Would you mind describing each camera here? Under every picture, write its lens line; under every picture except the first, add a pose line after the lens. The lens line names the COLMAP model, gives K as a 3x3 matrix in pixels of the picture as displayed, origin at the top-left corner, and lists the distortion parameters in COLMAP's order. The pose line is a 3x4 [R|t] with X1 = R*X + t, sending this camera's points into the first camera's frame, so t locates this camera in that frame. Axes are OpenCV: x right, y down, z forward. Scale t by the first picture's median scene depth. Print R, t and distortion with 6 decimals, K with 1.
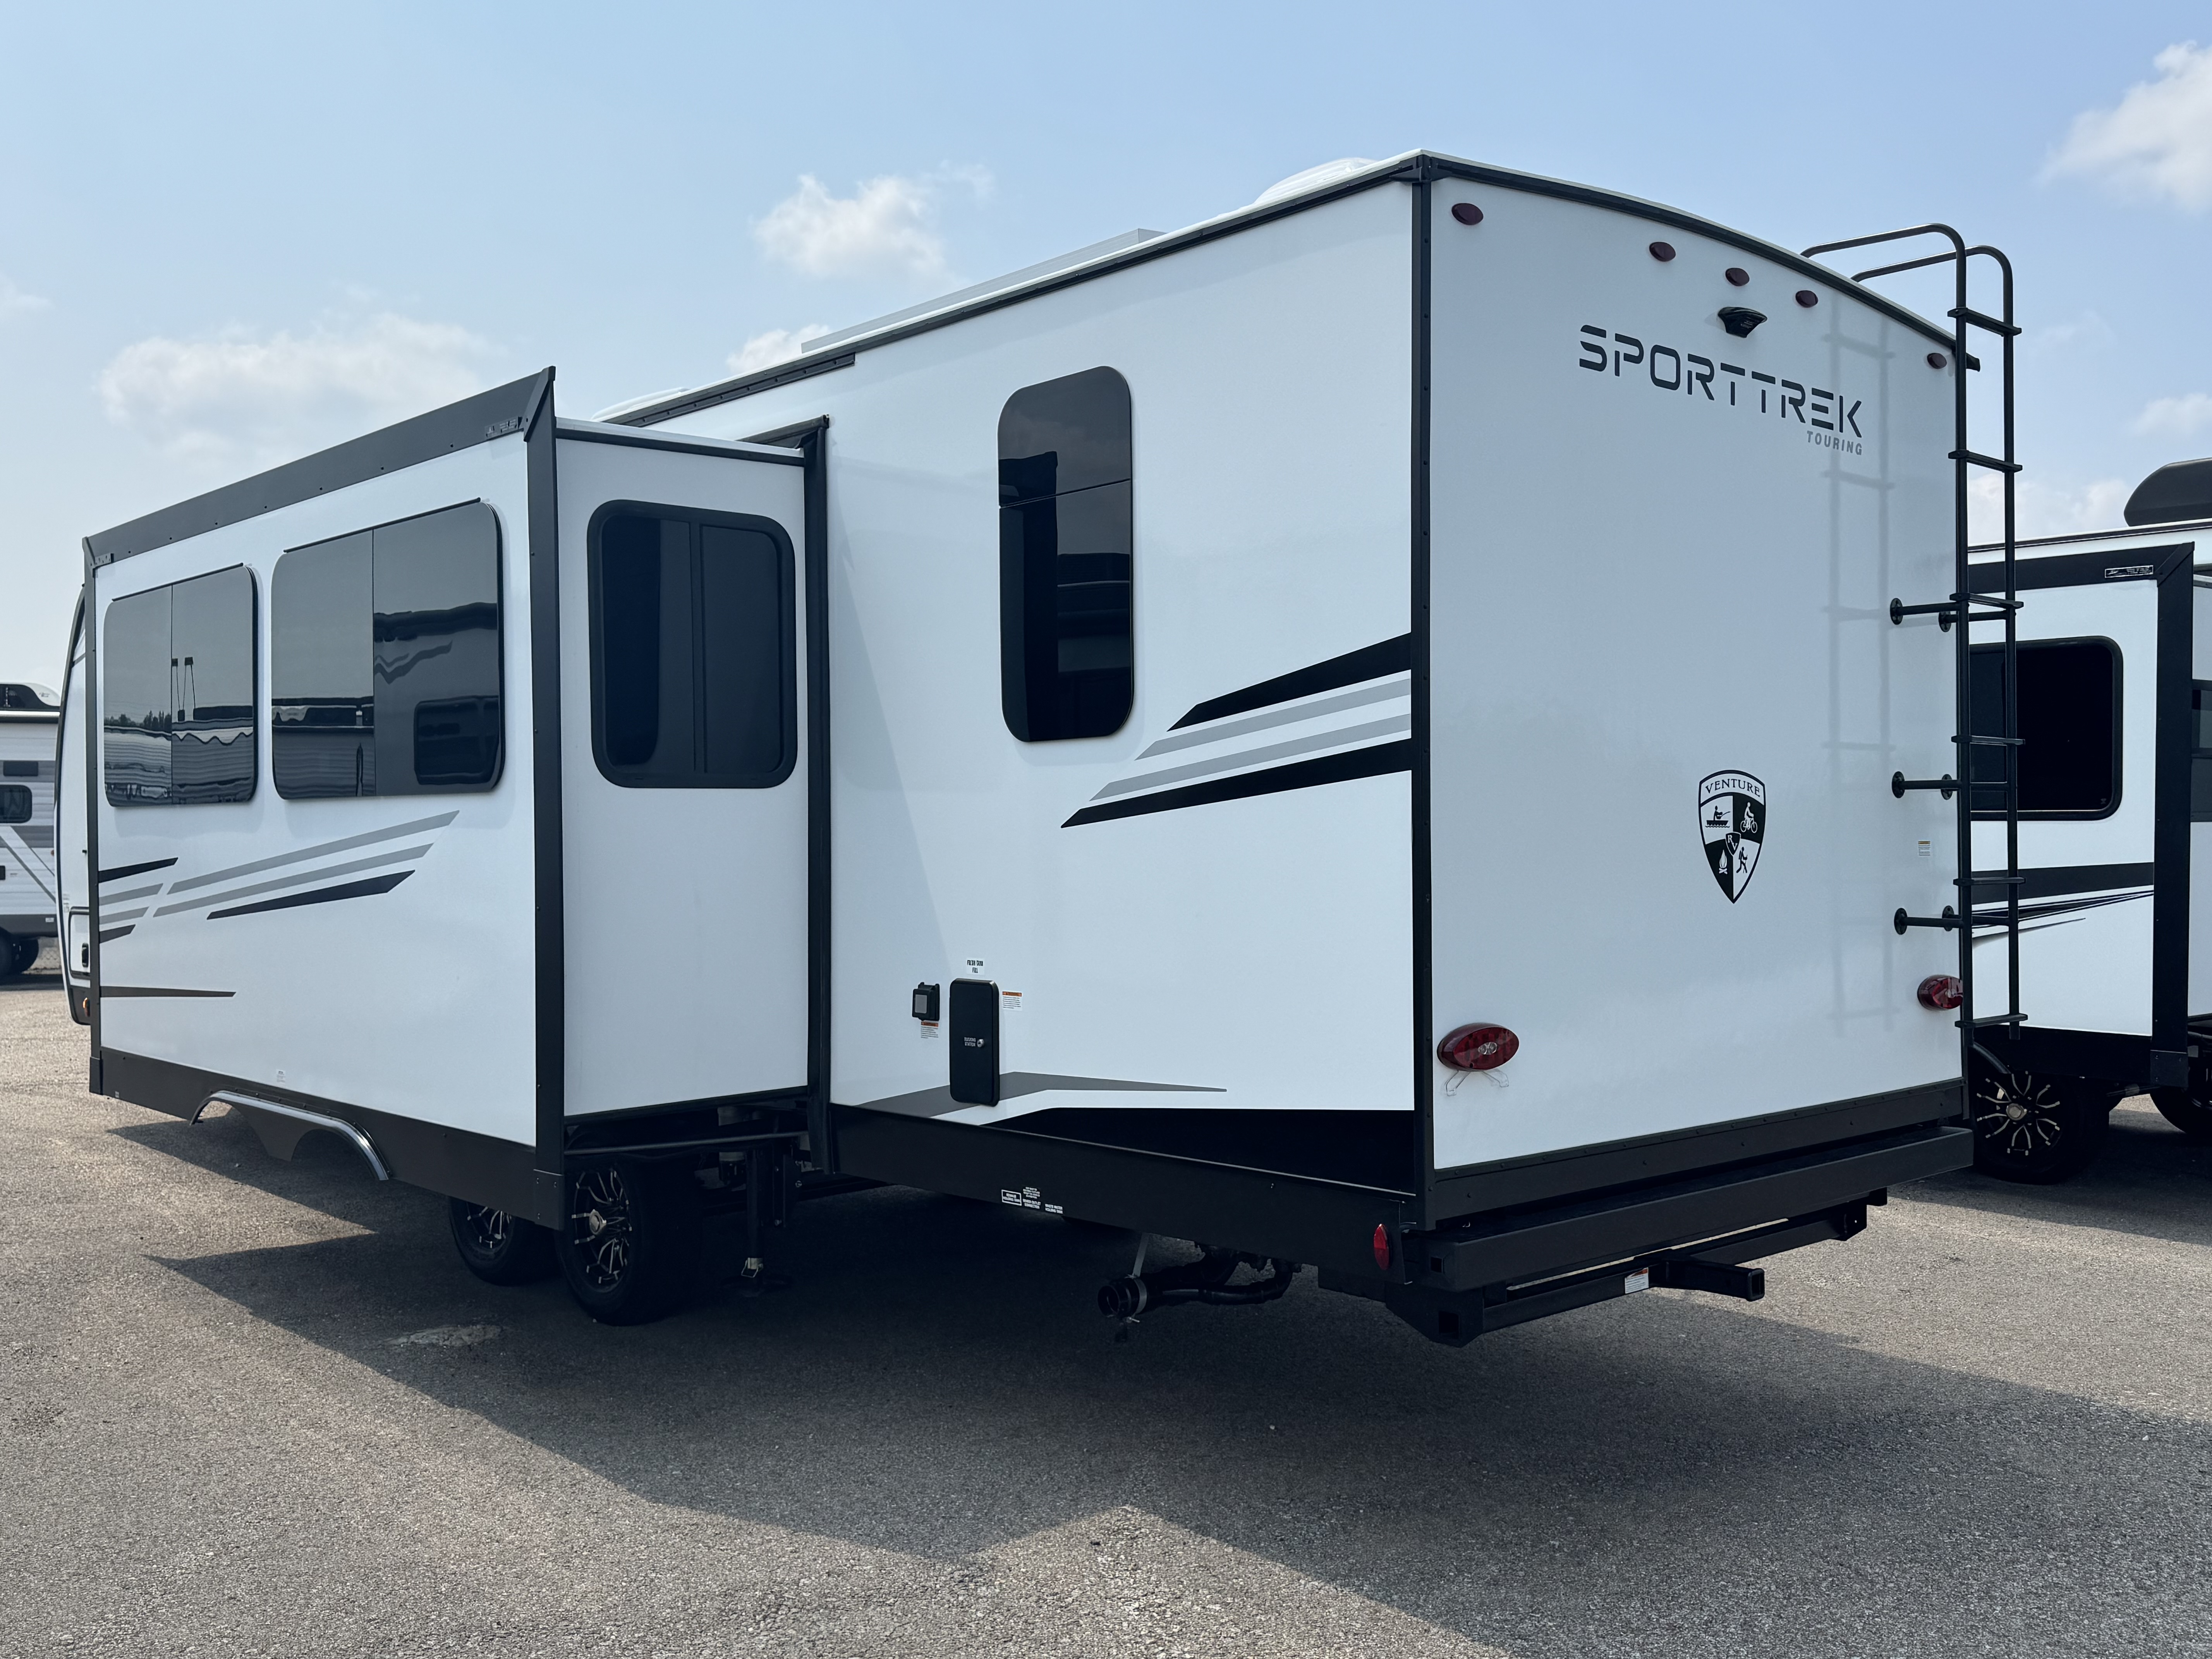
lens RADIAL K [[1994.2, 0, 1112.7], [0, 1994.2, 838.7], [0, 0, 1]] dist [0.148161, -0.306751]
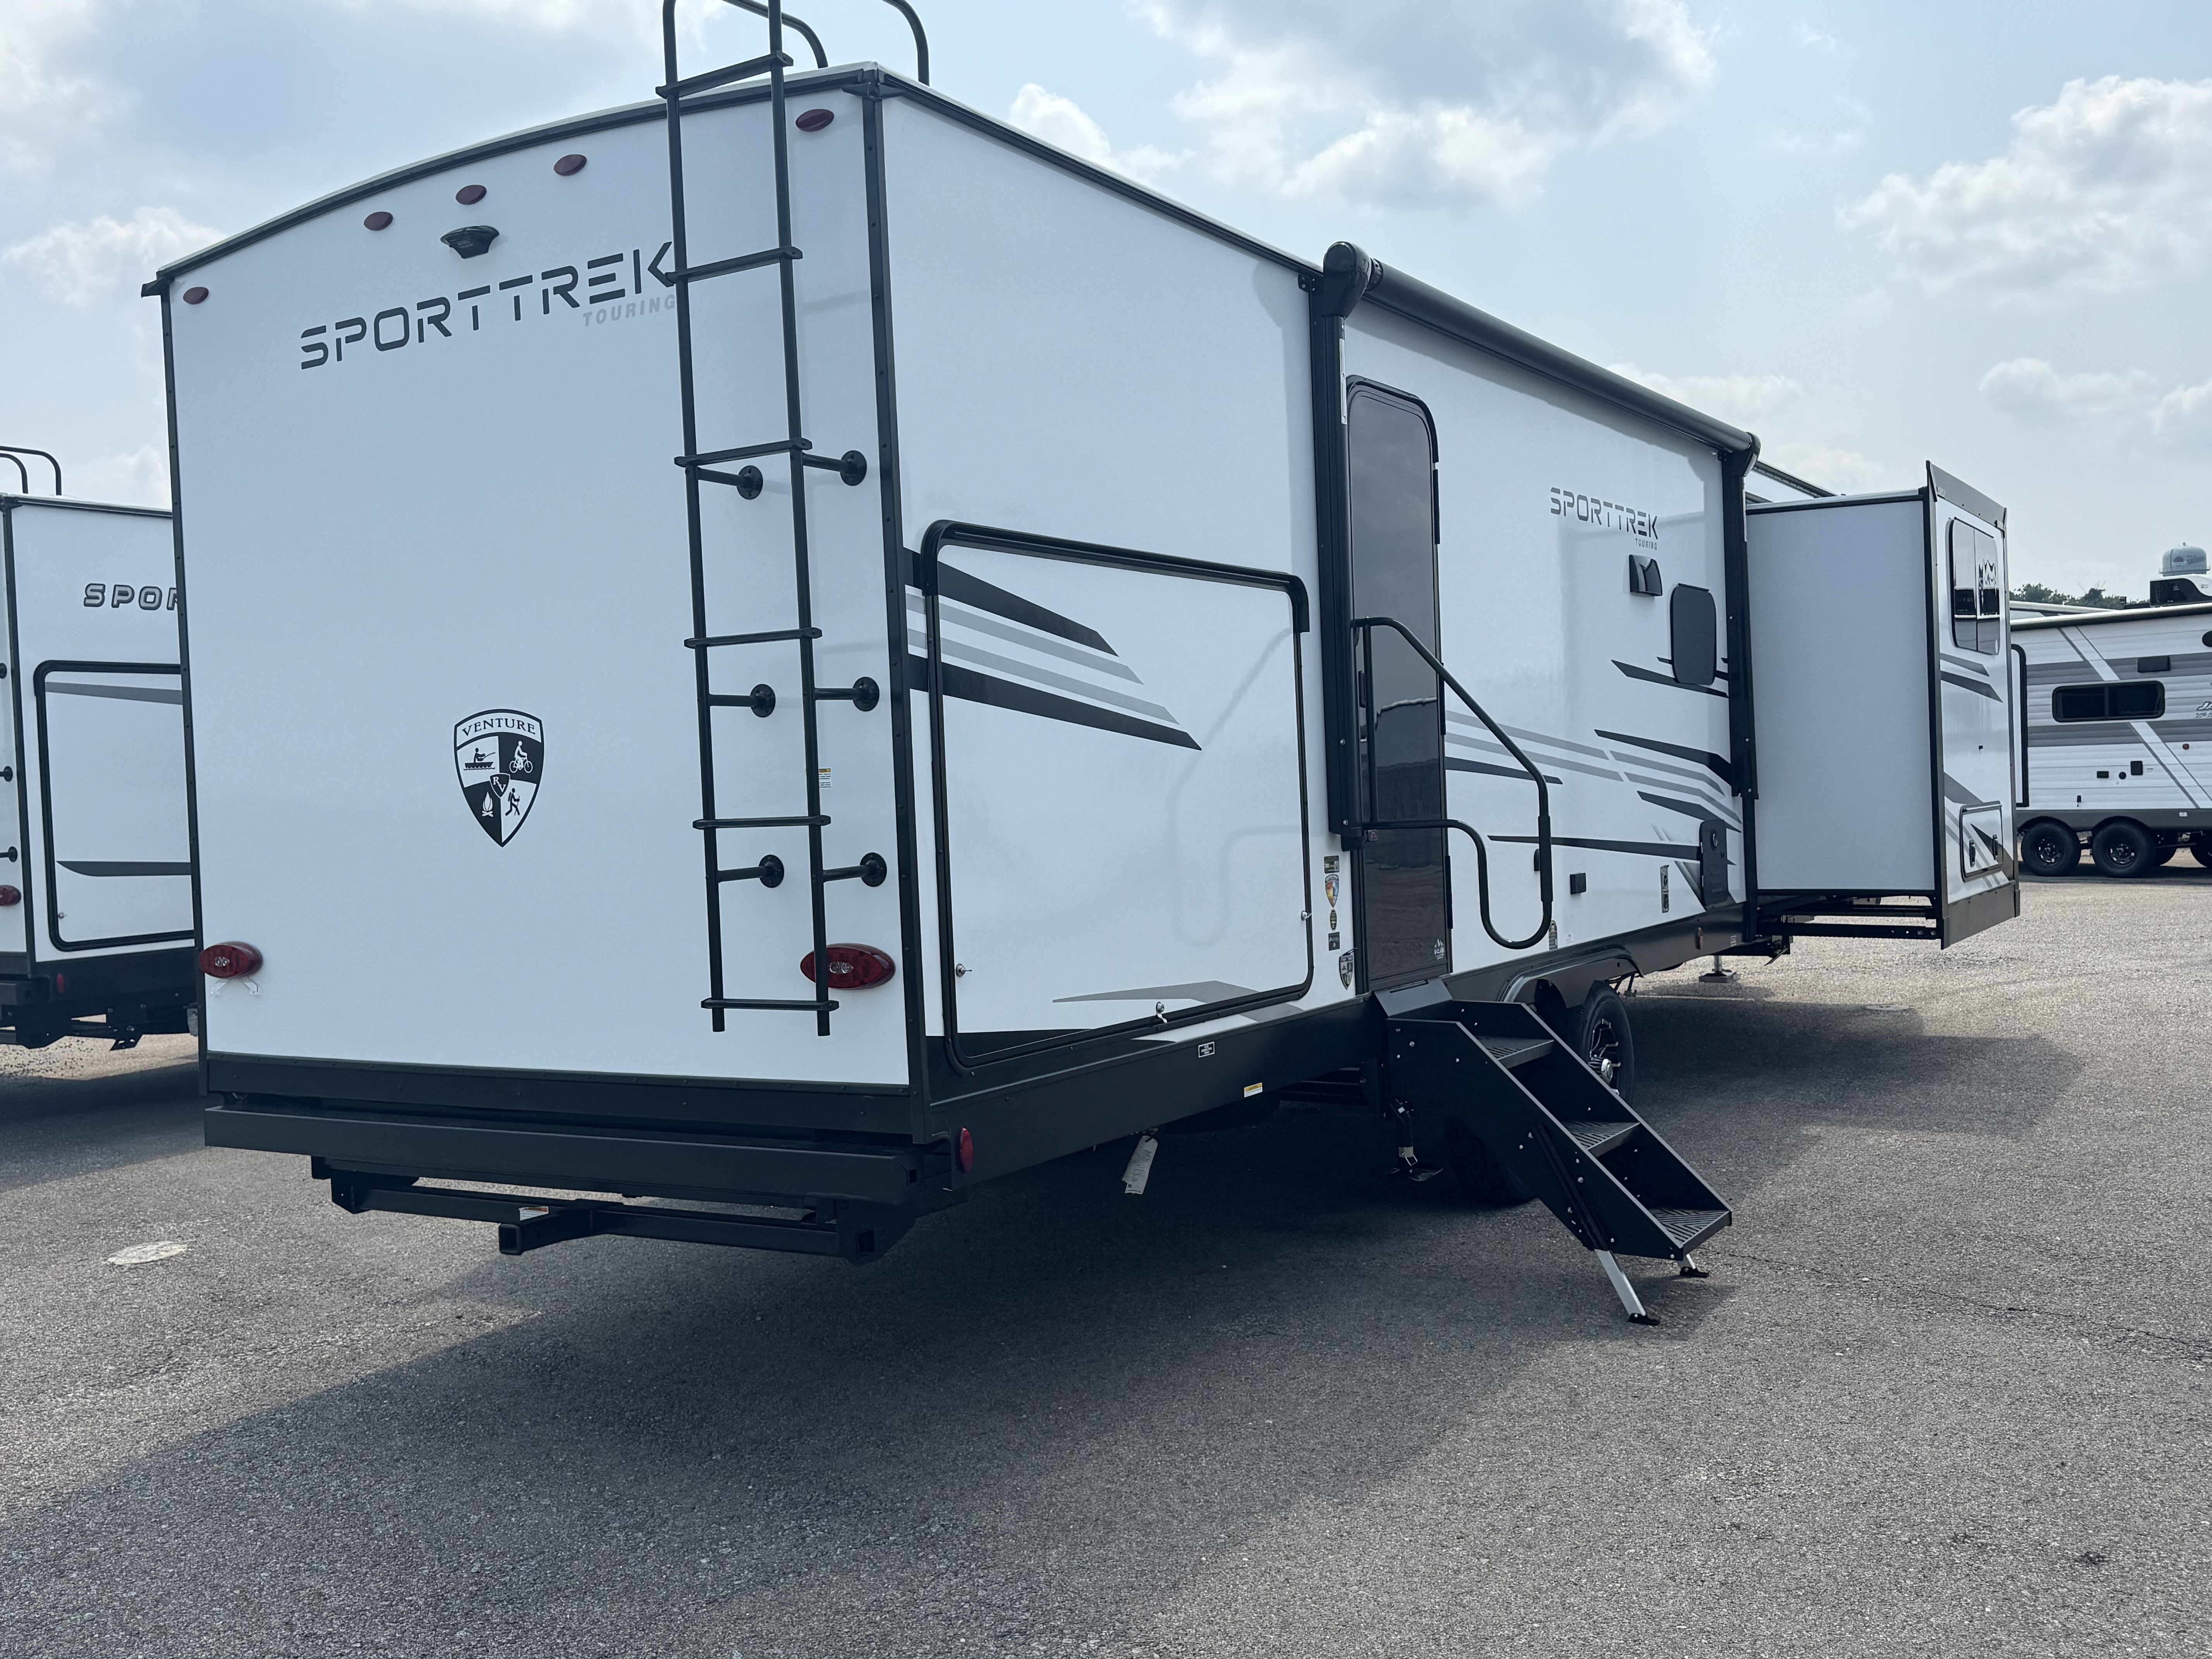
lens RADIAL K [[1994.2, 0, 1112.7], [0, 1994.2, 838.7], [0, 0, 1]] dist [0.148161, -0.306751]
pose [[0.261924, 0.017909, -0.964922, 1.310789], [0.038877, 0.998820, 0.029091, 0.011240], [0.964305, -0.045133, 0.260919, 1.021618]]
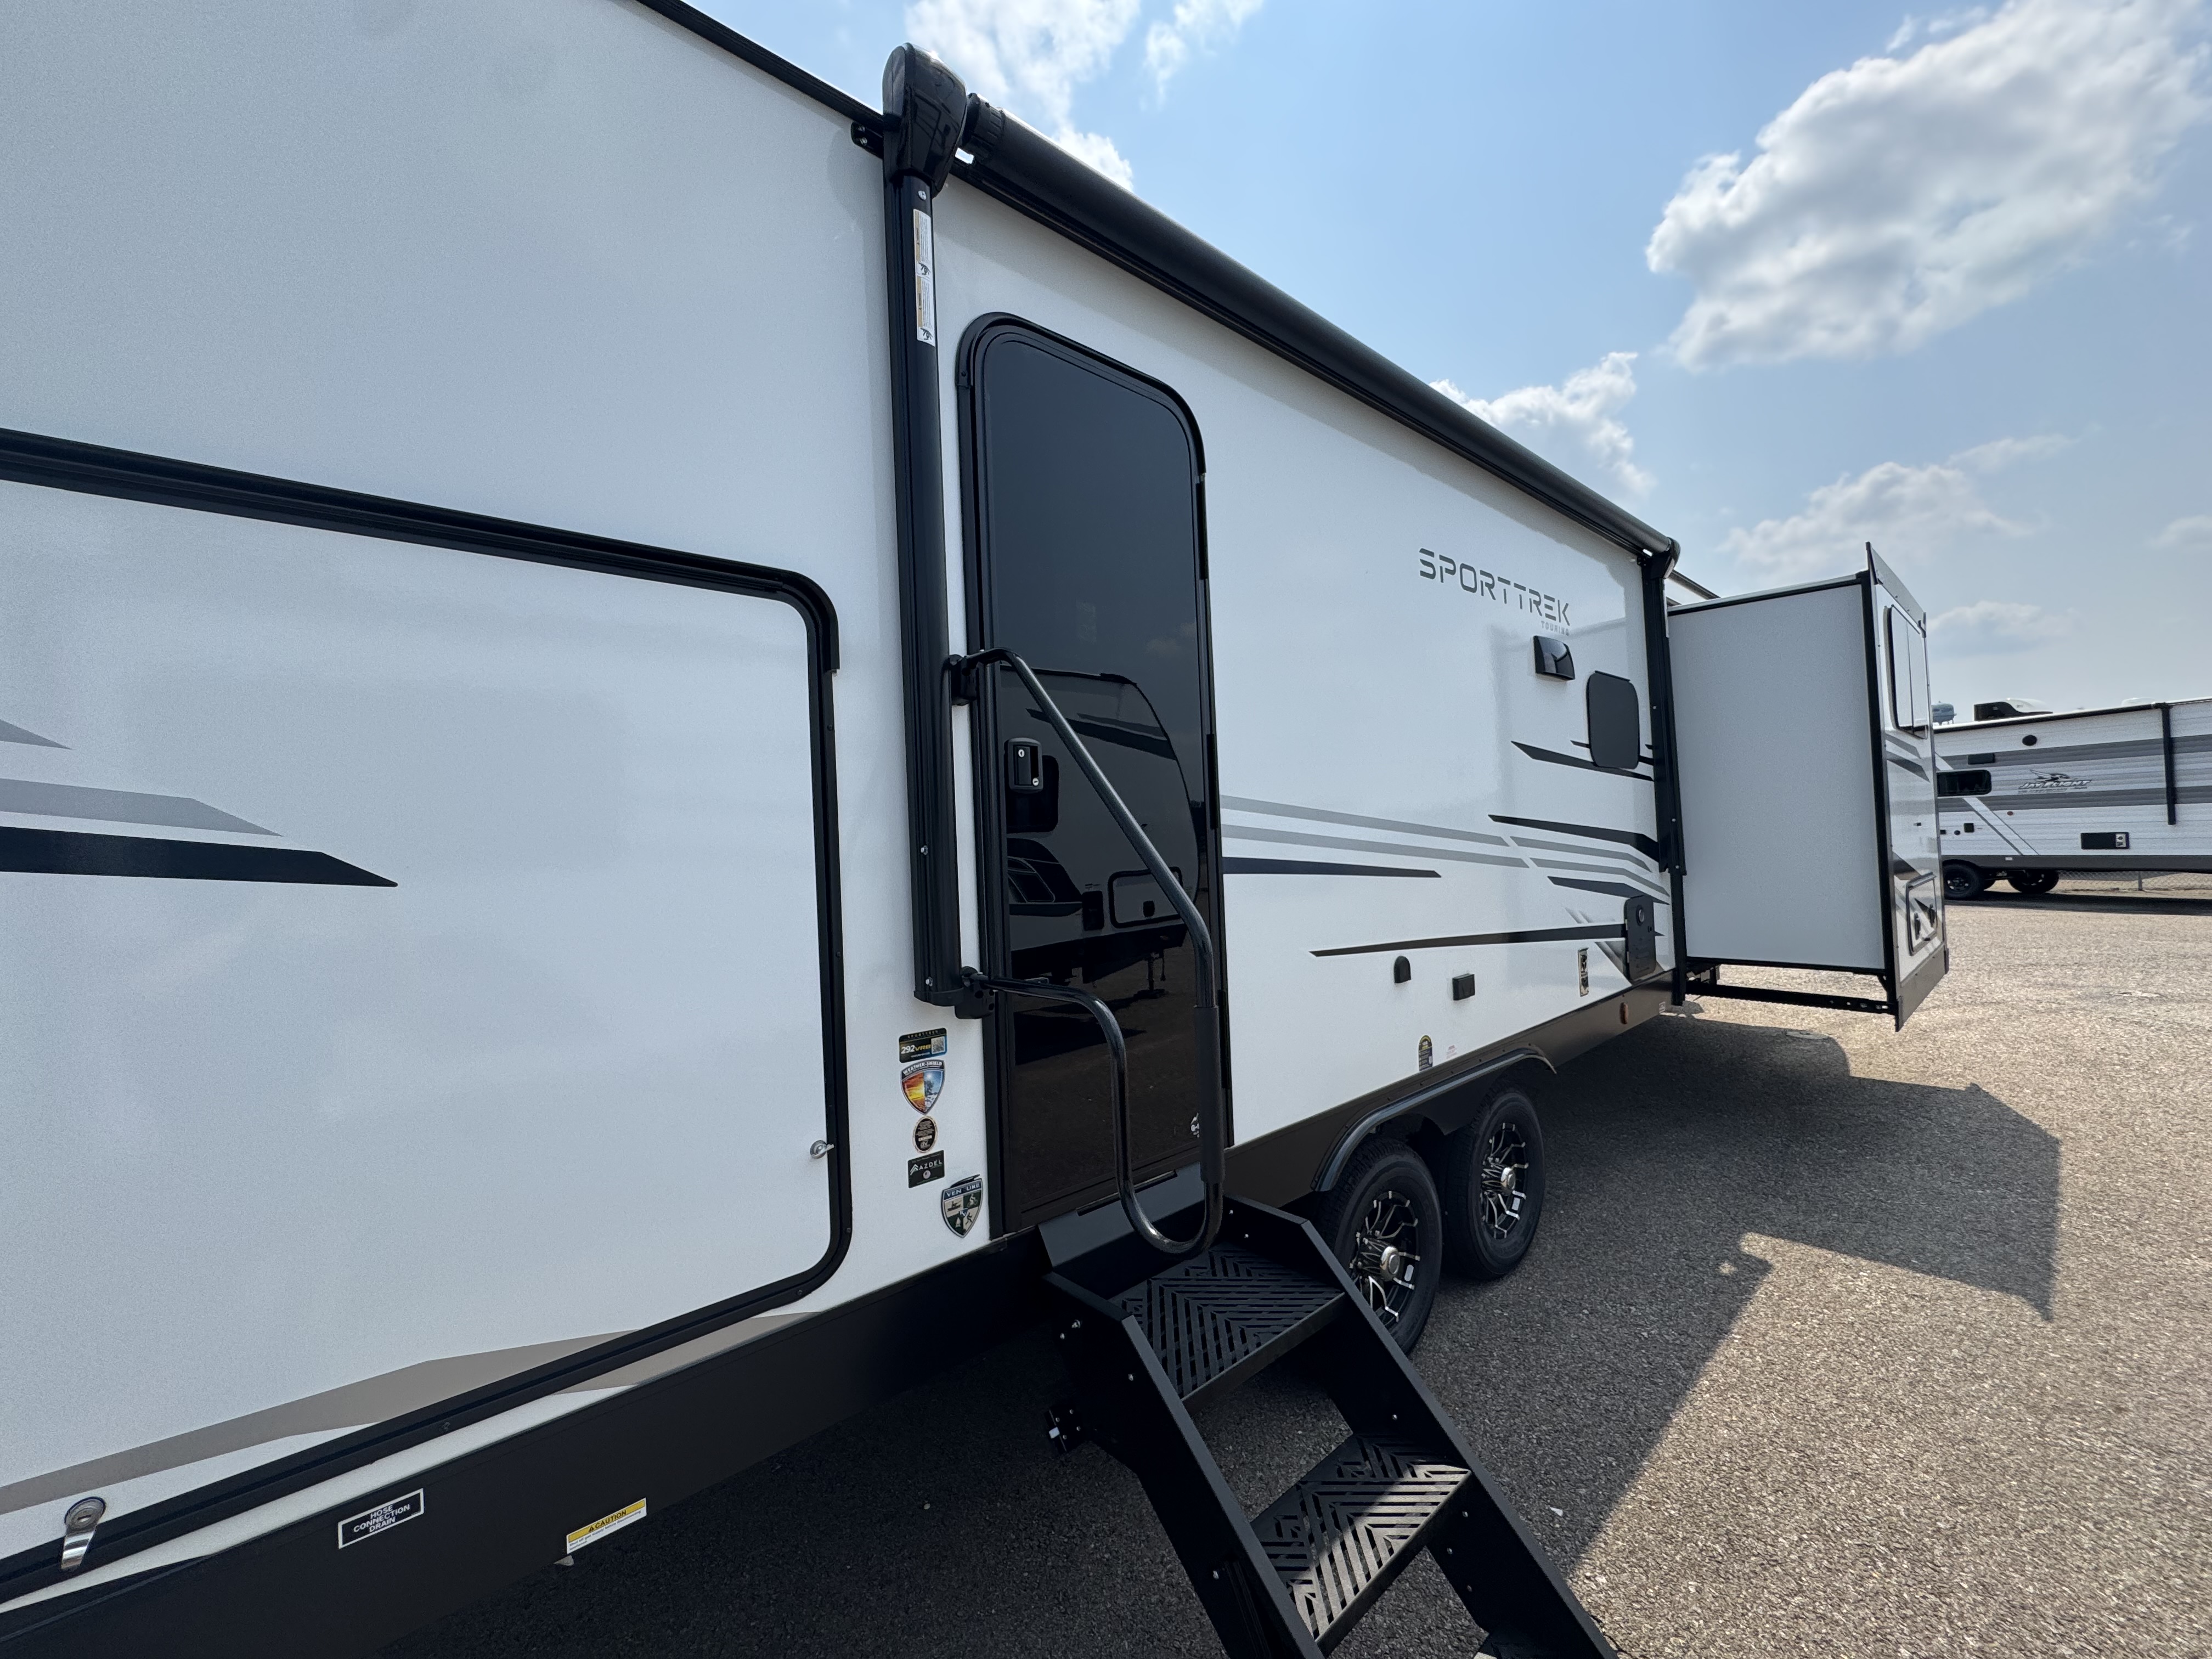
lens RADIAL K [[886.2, 0, 1106.0], [0, 886.2, 829.5], [0, 0, 1]] dist [-0.002789, -0.000258]
pose [[-0.006565, -0.011919, -0.999907, 0.544175], [0.042561, 0.999020, -0.012188, -0.006743], [0.999072, -0.042637, -0.006051, 1.520209]]
